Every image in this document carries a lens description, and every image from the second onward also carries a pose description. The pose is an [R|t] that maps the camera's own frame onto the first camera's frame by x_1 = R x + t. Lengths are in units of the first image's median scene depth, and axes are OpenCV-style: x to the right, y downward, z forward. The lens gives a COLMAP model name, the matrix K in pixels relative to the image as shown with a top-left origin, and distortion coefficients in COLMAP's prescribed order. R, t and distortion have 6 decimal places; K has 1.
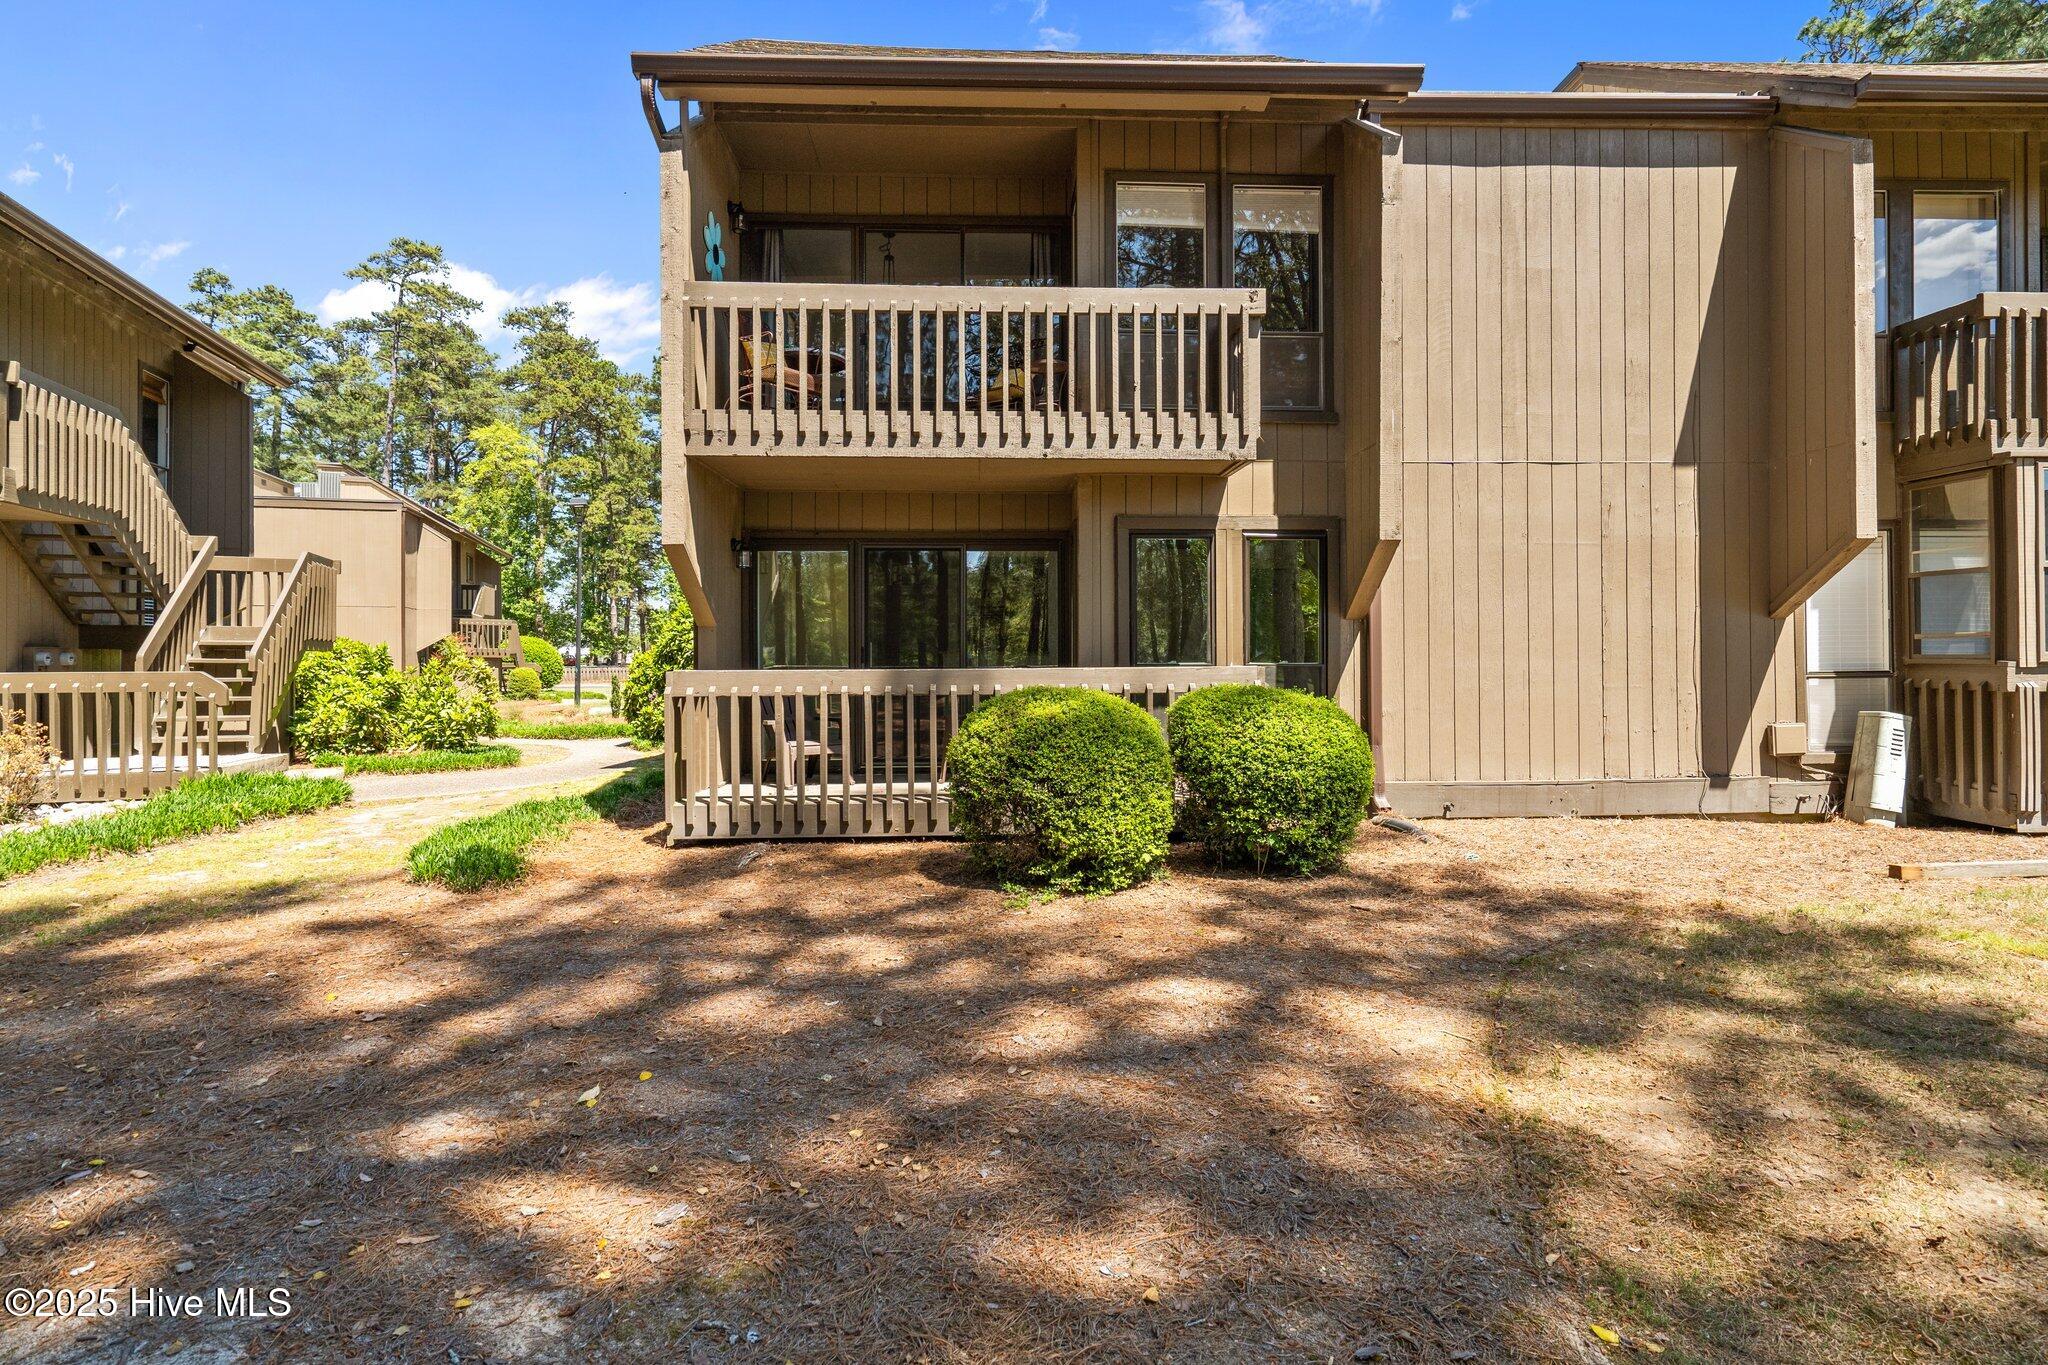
lens RADIAL K [[1082.4, 0, 1026.1], [0, 1082.4, 659.9], [0, 0, 1]] dist [-0.002719, 0.012231]
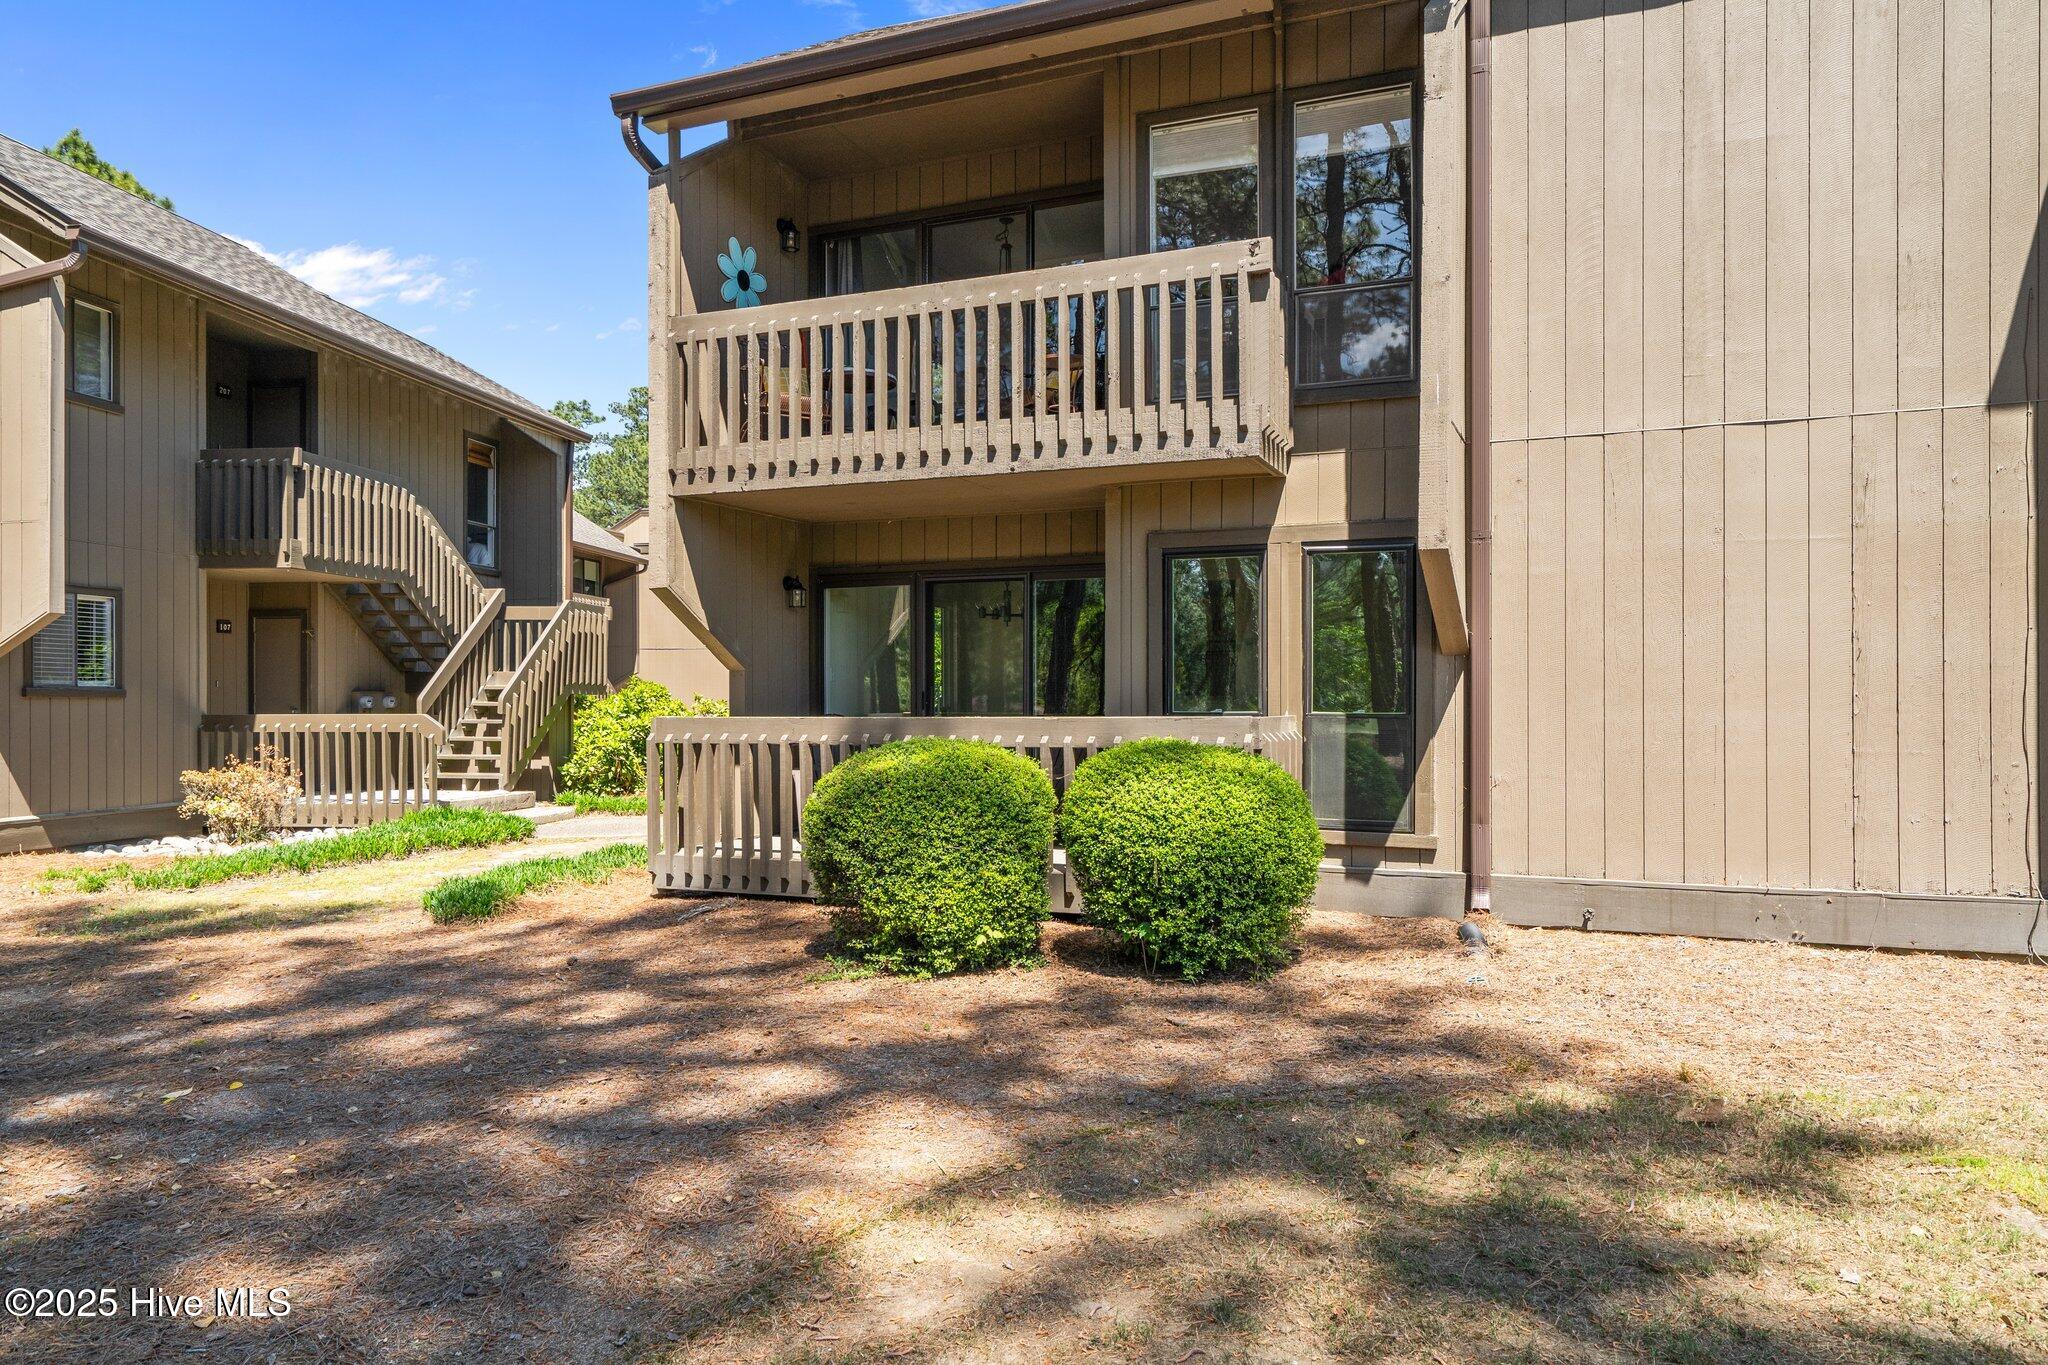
lens RADIAL K [[1304.2, 0, 1020.0], [0, 1304.2, 707.5], [0, 0, 1]] dist [0.010465, 0.000390]
pose [[0.908021, 0.004939, -0.418896, 0.410603], [-0.003597, 0.999986, 0.003995, -0.003771], [0.418910, -0.002121, 0.908025, 0.054673]]
